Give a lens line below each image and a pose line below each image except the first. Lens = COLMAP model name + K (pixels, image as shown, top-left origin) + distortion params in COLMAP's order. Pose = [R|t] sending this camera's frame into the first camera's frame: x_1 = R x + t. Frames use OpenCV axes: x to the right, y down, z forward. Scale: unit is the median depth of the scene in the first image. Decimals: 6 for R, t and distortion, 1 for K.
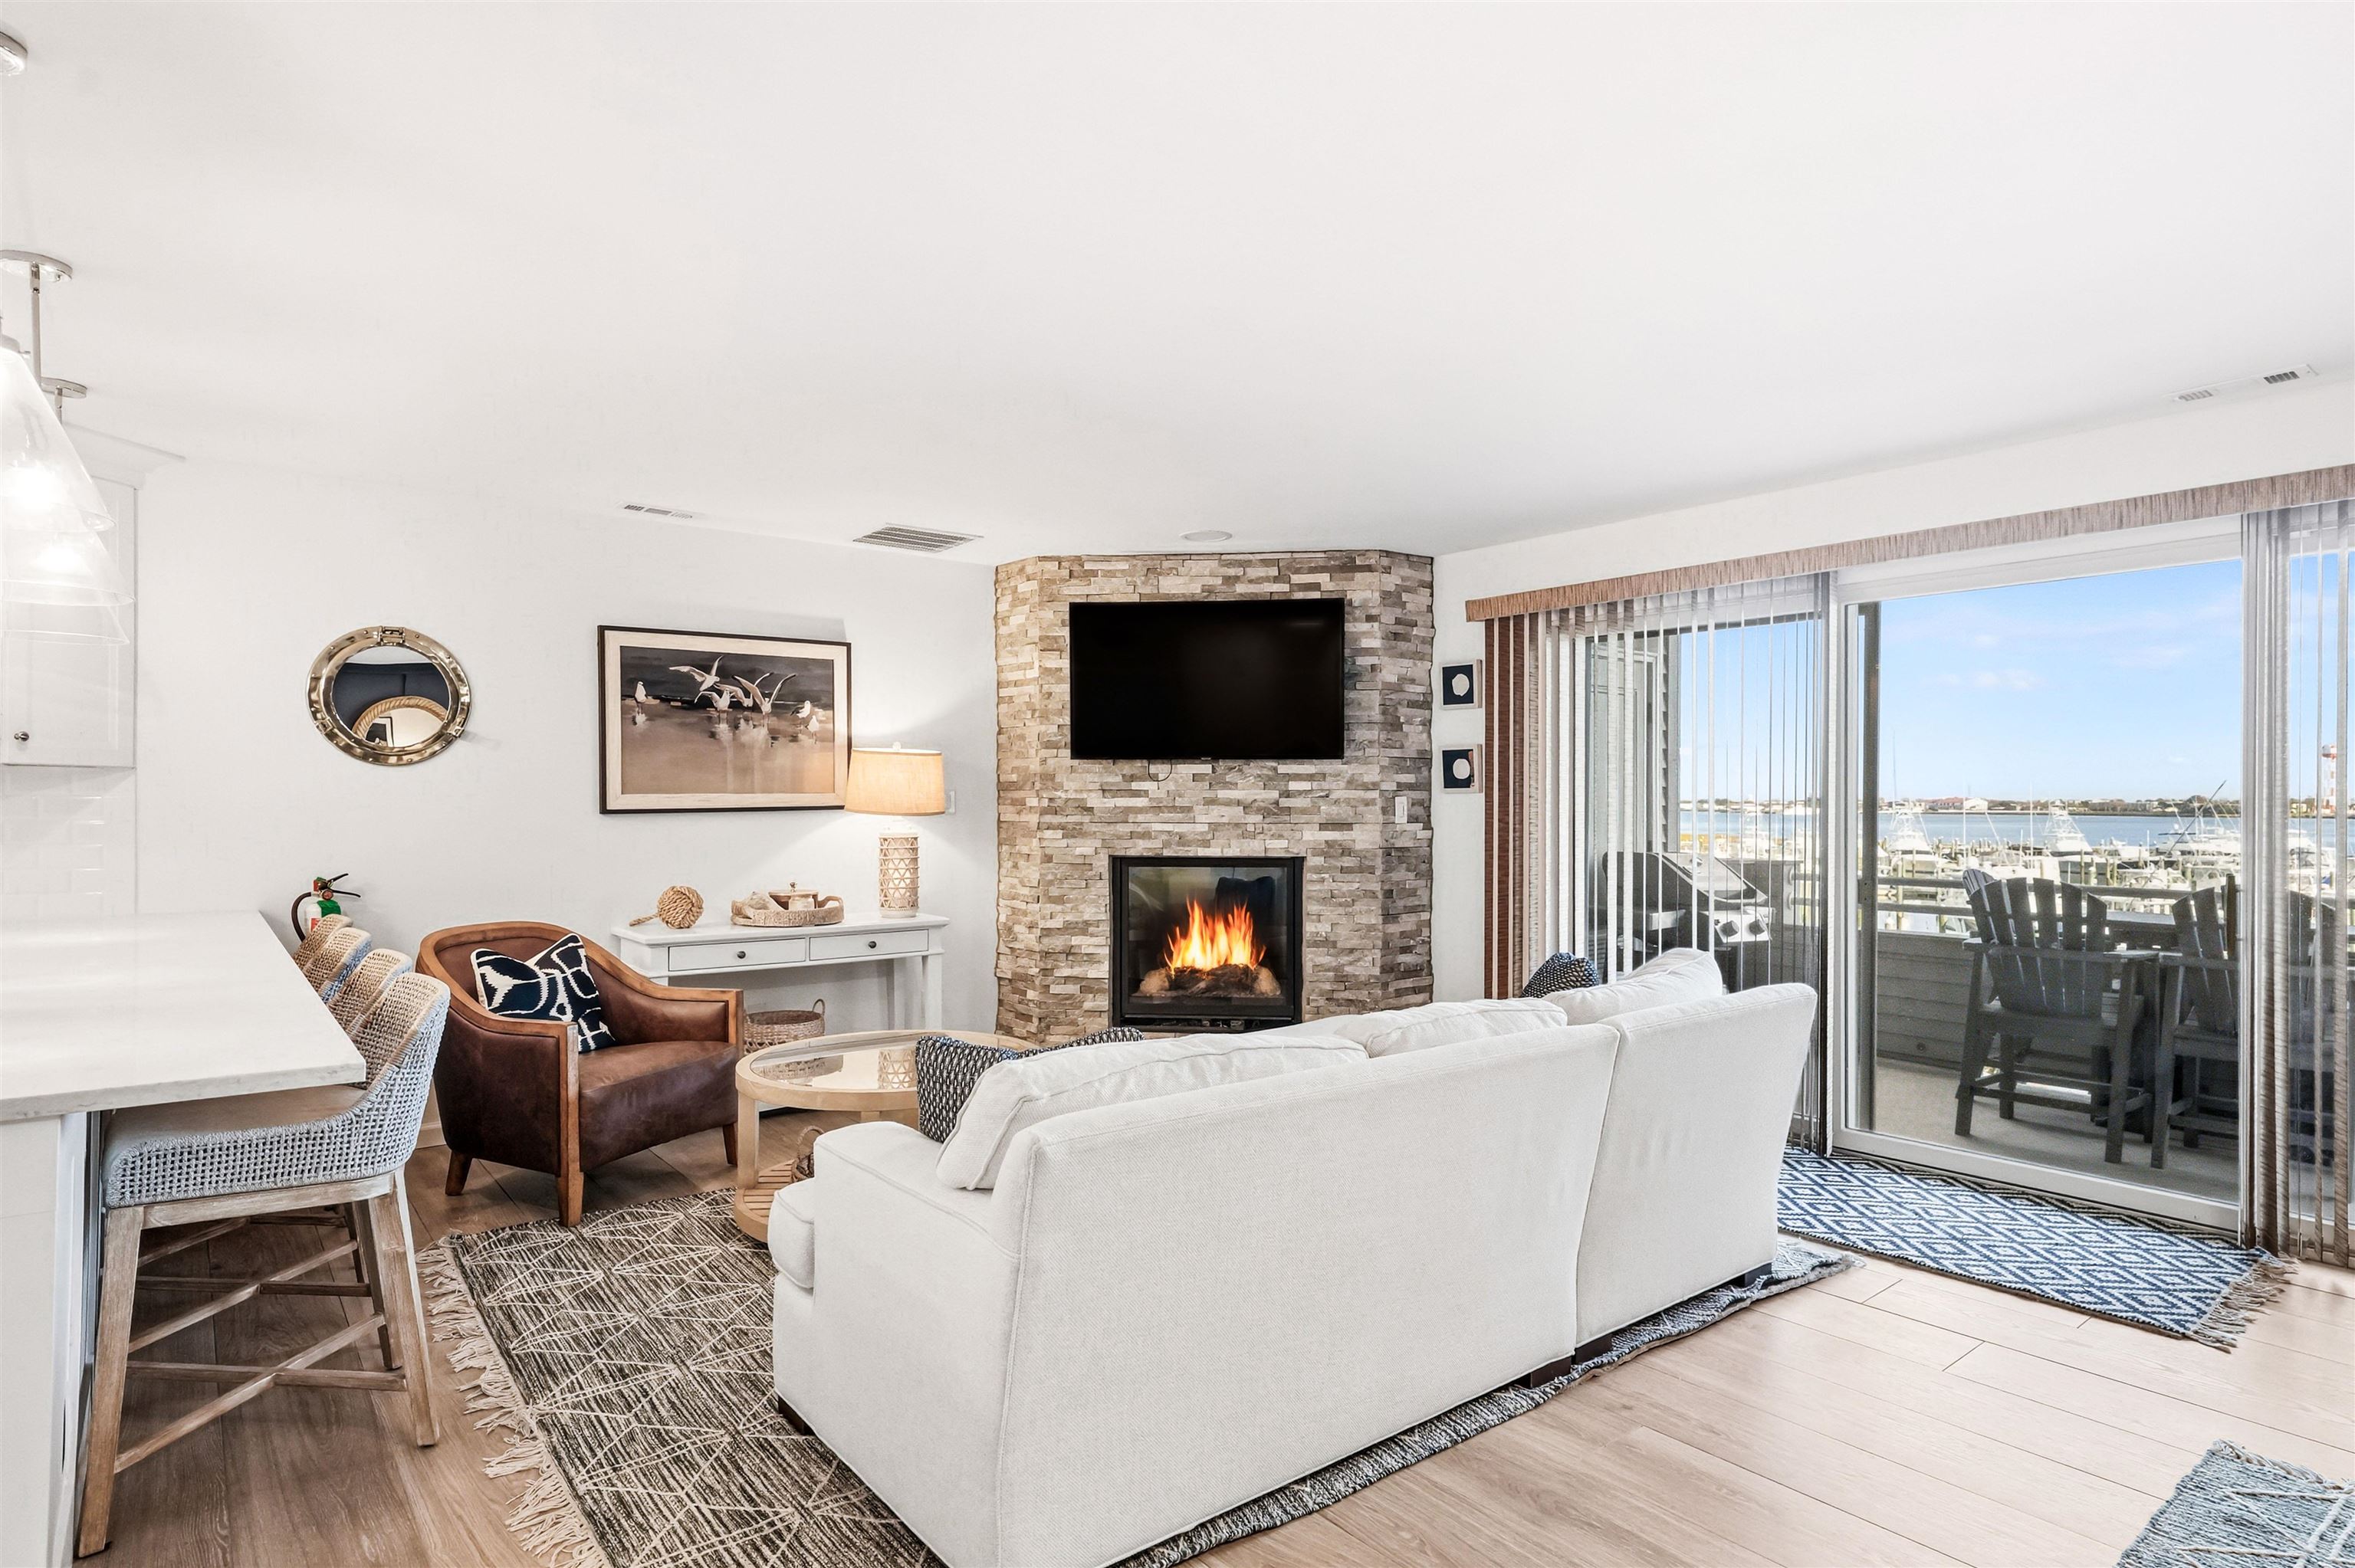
lens RADIAL K [[1250.9, 0, 1181.3], [0, 1250.9, 803.2], [0, 0, 1]] dist [0.004928, 0.001033]
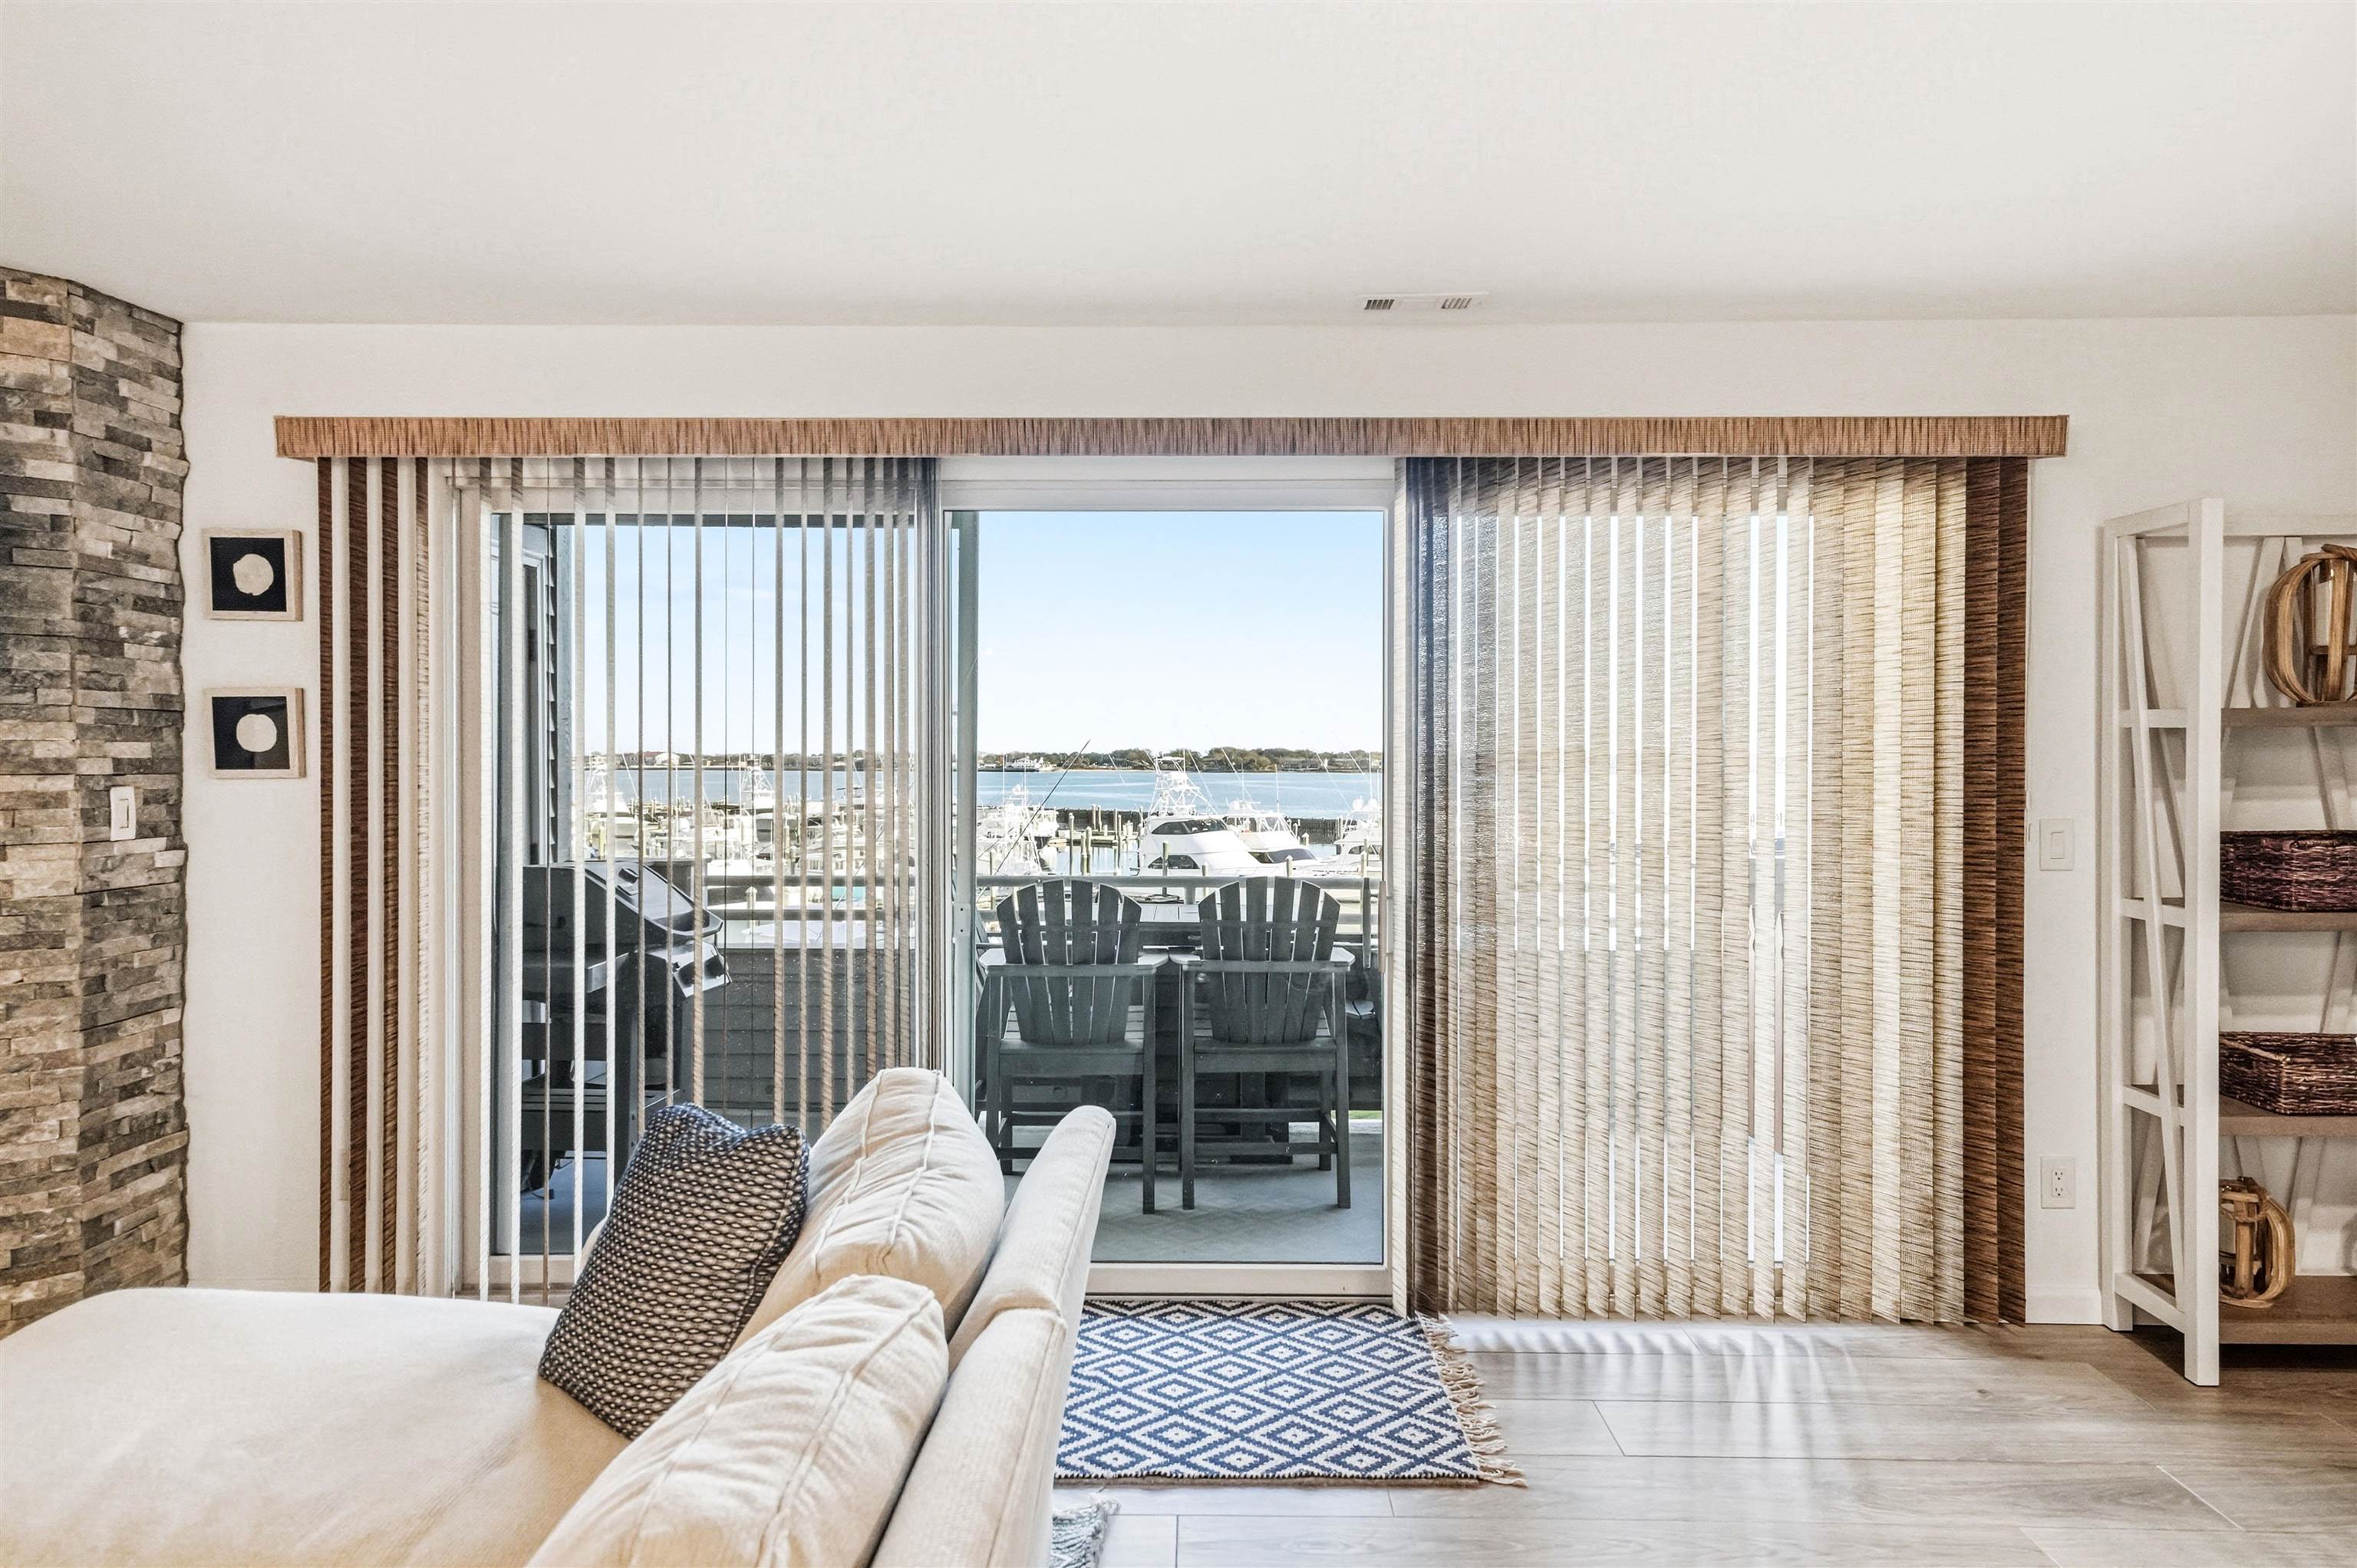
lens RADIAL K [[1551.8, 0, 1183.8], [0, 1551.8, 774.0], [0, 0, 1]] dist [0.027735, -0.000678]
pose [[0.634975, -0.009110, 0.772479, -0.040529], [0.001302, 0.999942, 0.010722, -0.016707], [-0.772531, -0.005802, 0.634950, 0.272929]]
